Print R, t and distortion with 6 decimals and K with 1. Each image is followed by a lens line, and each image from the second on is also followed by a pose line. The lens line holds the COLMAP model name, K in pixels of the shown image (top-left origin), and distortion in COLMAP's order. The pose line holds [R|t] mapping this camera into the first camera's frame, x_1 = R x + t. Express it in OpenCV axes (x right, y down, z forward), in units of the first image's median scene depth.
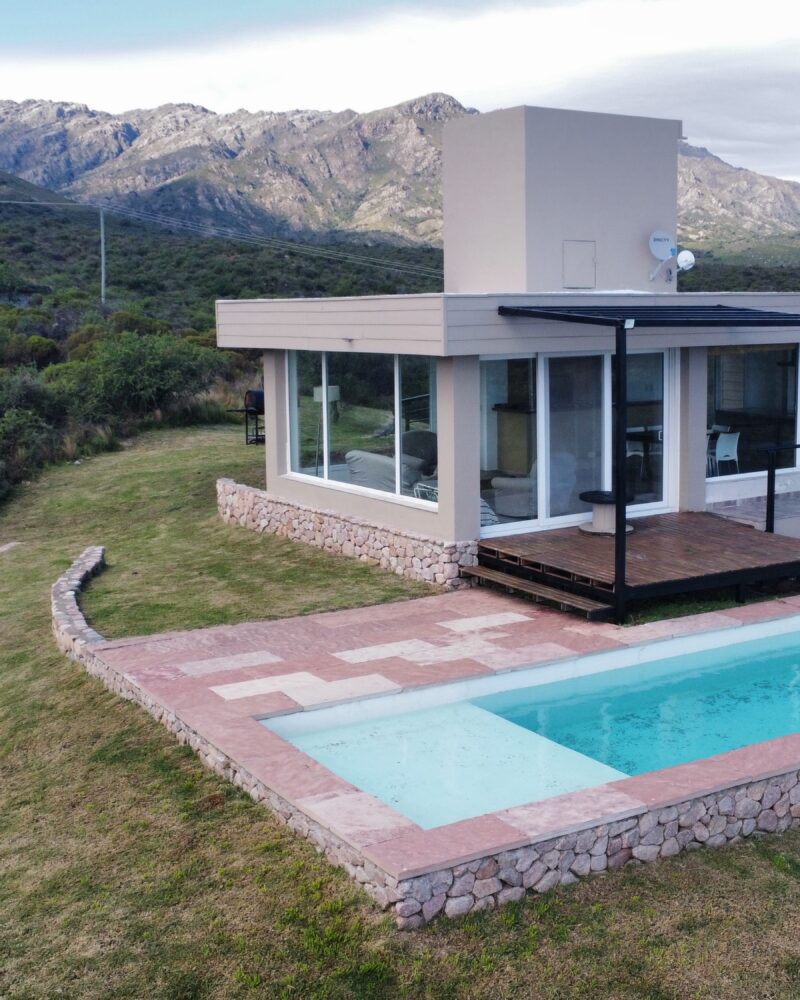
lens RADIAL K [[1336.7, 0, 412.7], [0, 1336.7, 497.6], [0, 0, 1]] dist [-0.300175, 0.811482]
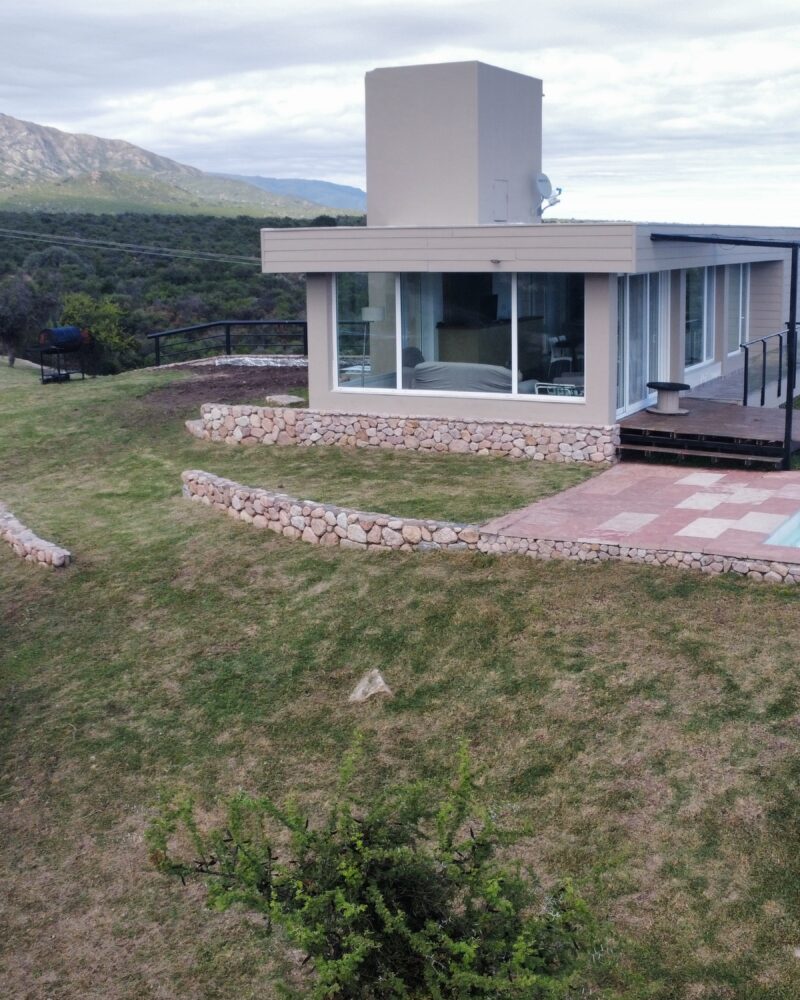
lens RADIAL K [[1336.7, 0, 412.7], [0, 1336.7, 497.6], [0, 0, 1]] dist [-0.300175, 0.811482]
pose [[0.853411, -0.096869, 0.512158, -0.683547], [0.076736, 0.995222, 0.060371, 0.010485], [-0.515559, -0.012221, 0.856767, 0.046894]]
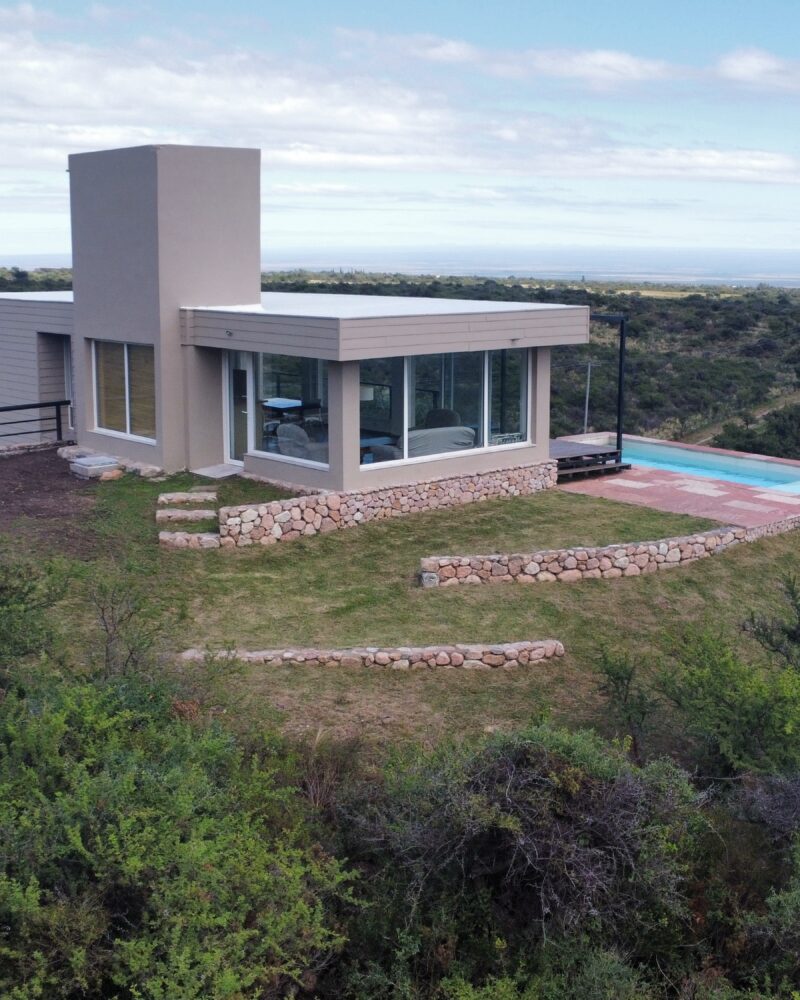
lens RADIAL K [[1336.7, 0, 412.7], [0, 1336.7, 497.6], [0, 0, 1]] dist [-0.300175, 0.811482]
pose [[-0.162453, -0.167049, 0.972473, -1.373156], [0.151323, 0.969688, 0.191850, -0.232034], [-0.975044, 0.178324, -0.132250, 1.257822]]
